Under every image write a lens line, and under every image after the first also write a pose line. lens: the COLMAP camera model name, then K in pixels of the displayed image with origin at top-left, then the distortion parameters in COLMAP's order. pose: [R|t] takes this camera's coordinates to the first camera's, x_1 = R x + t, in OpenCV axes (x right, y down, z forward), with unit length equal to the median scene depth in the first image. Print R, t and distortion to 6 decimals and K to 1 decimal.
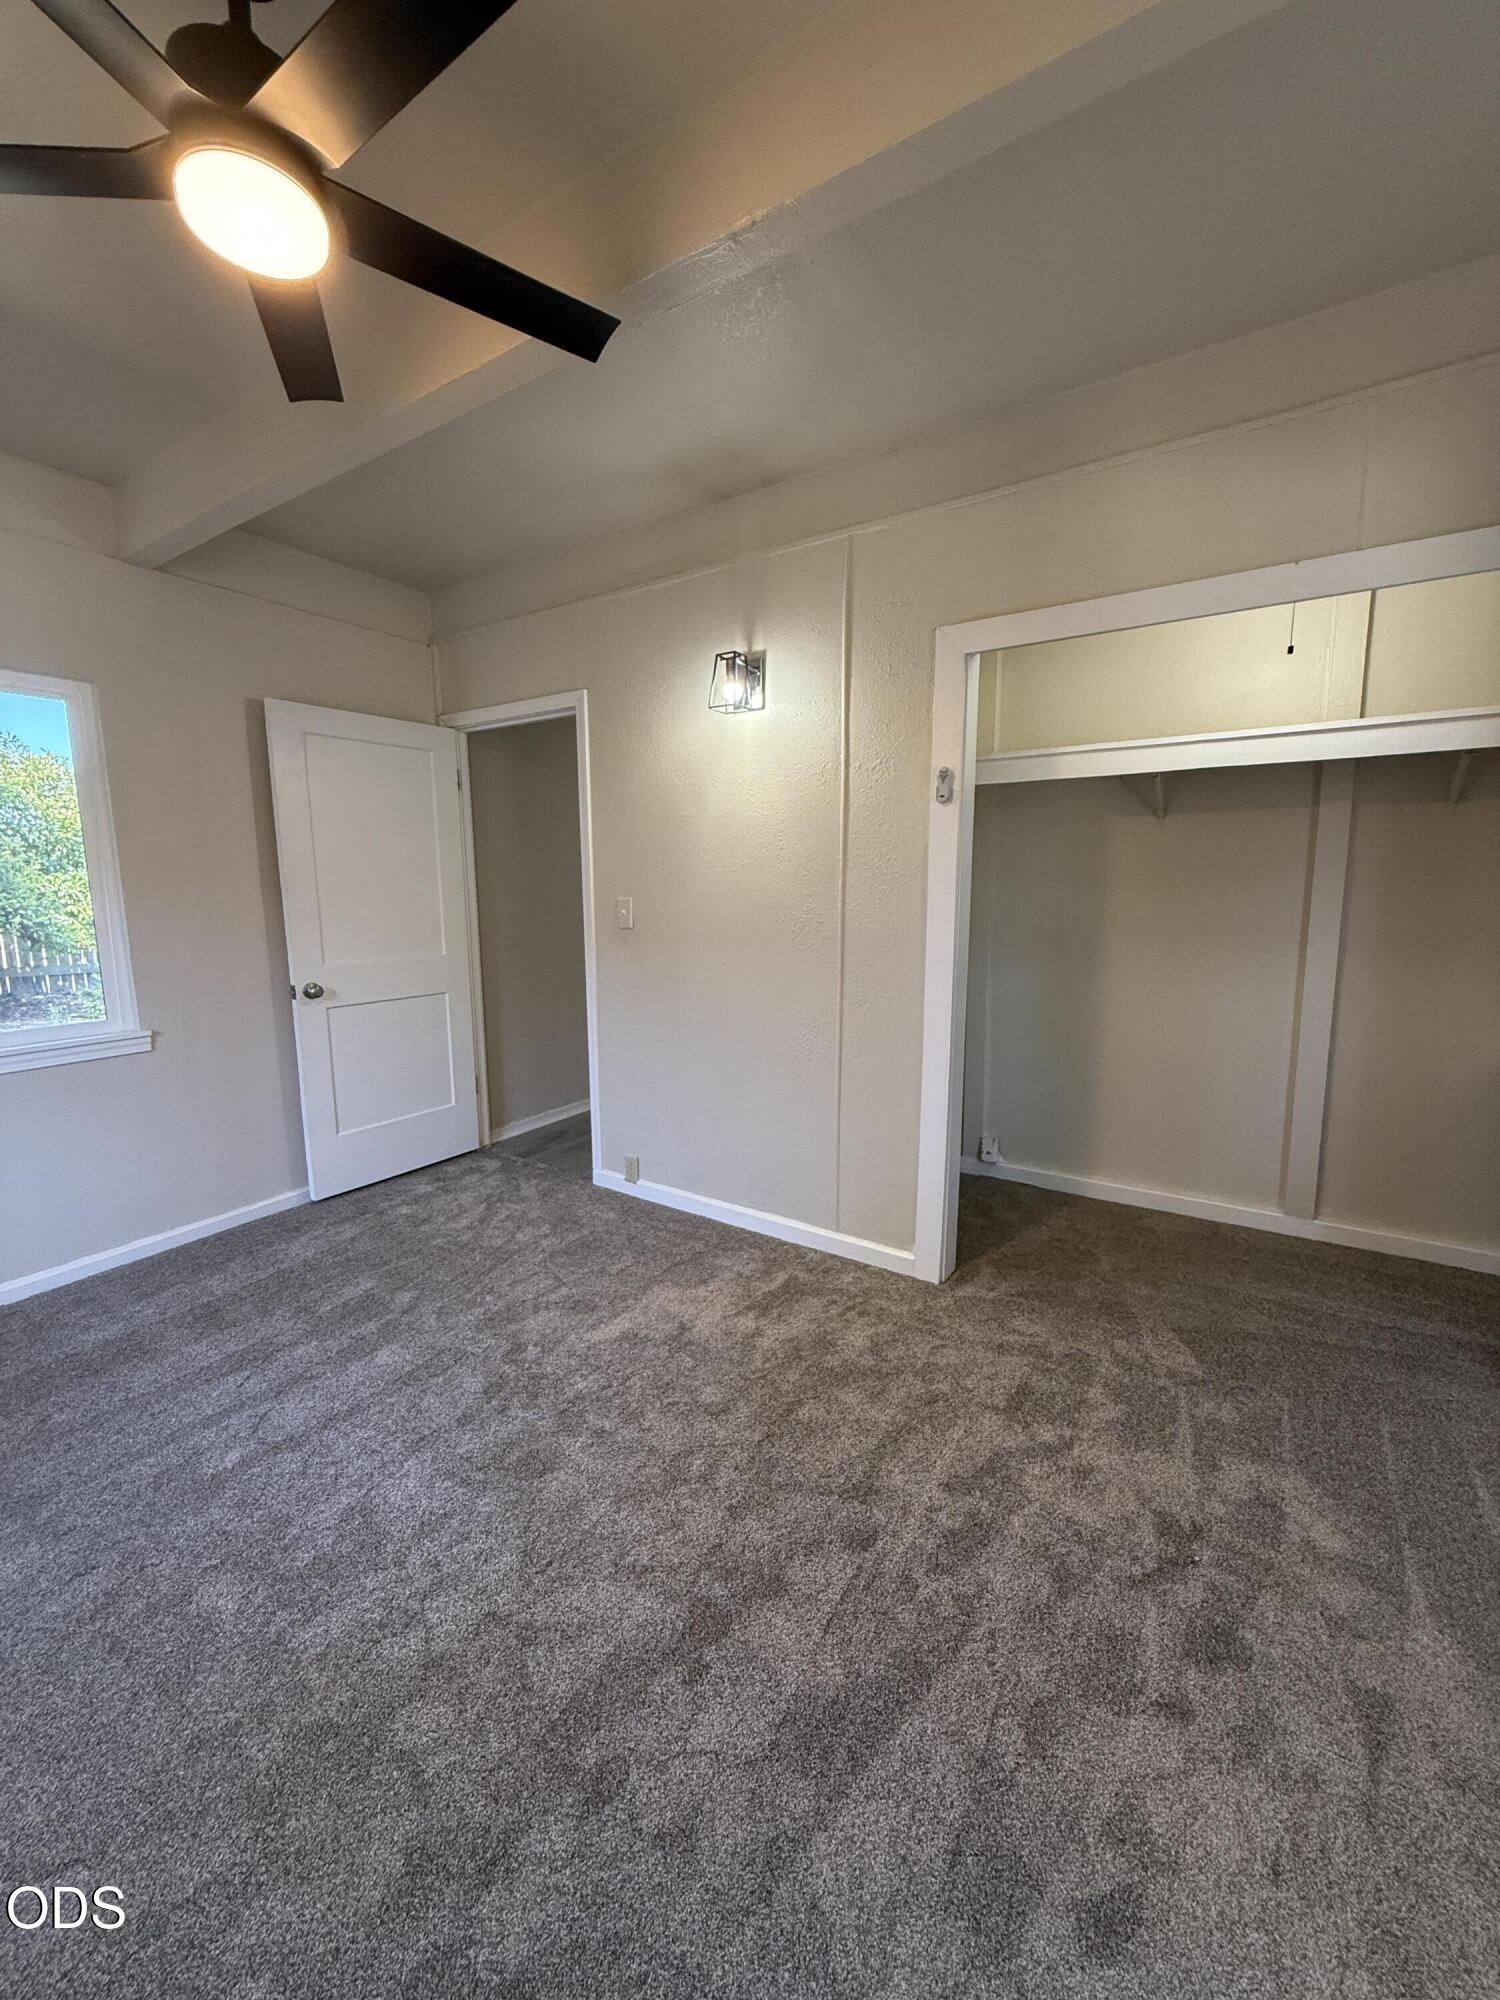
lens RADIAL K [[802.8, 0, 754.3], [0, 802.8, 990.1], [0, 0, 1]] dist [0.002384, 0.000371]
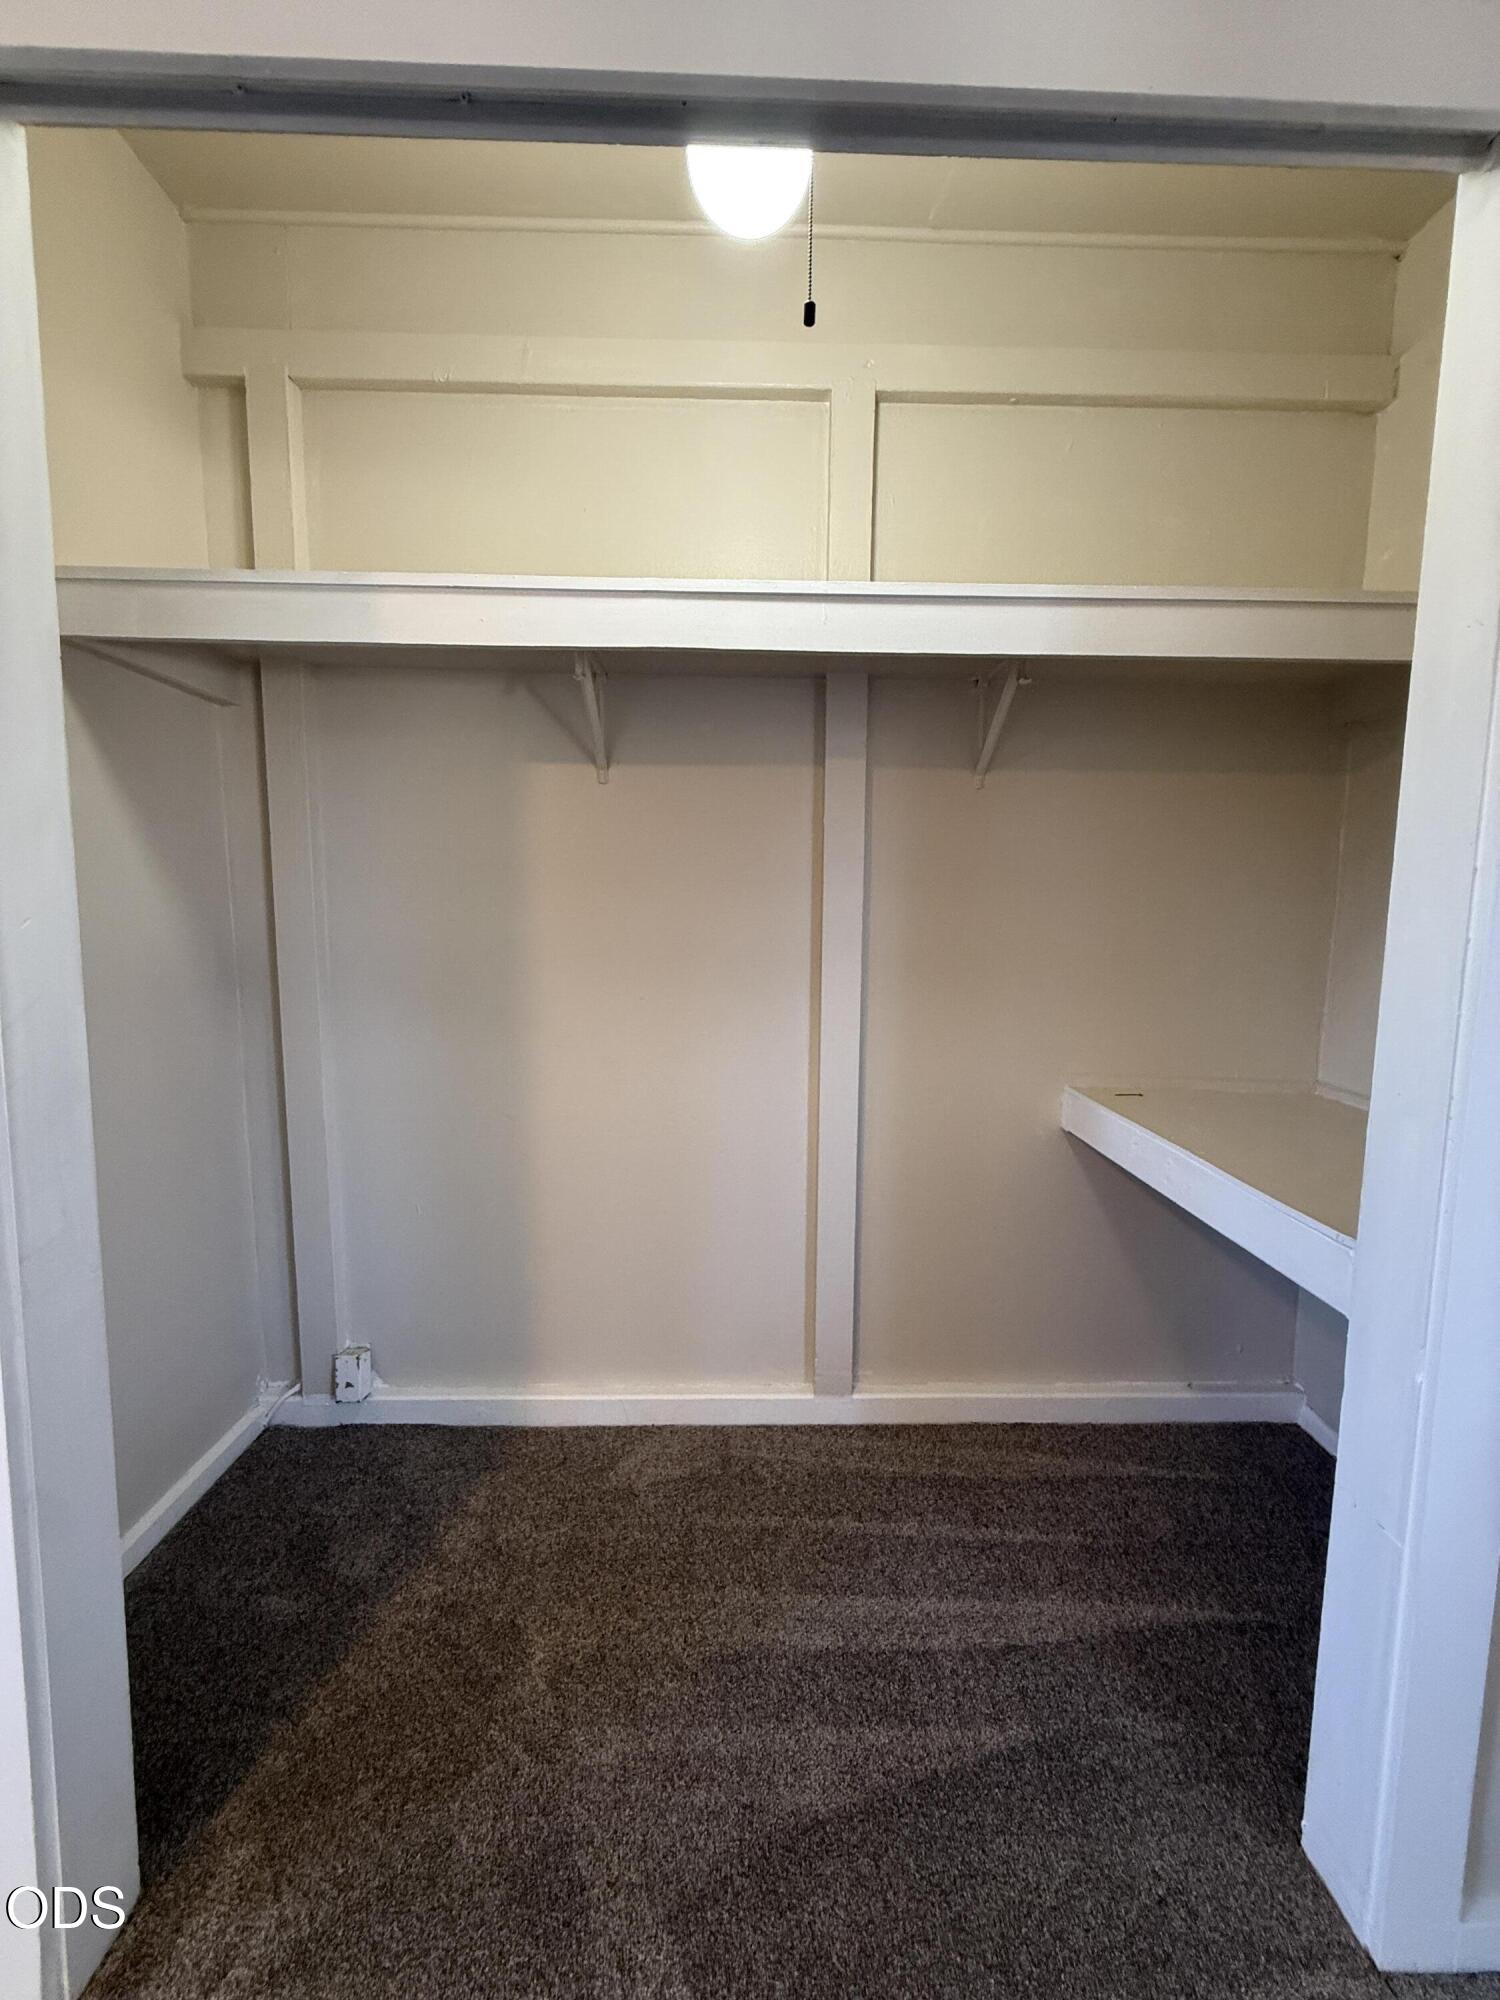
lens RADIAL K [[802.8, 0, 753.8], [0, 802.8, 990.8], [0, 0, 1]] dist [0.002384, 0.000371]
pose [[0.827668, -0.048987, 0.559076, 0.271869], [0.062099, 0.998060, -0.004481, -0.044957], [-0.557772, 0.038427, 0.829104, 0.476314]]
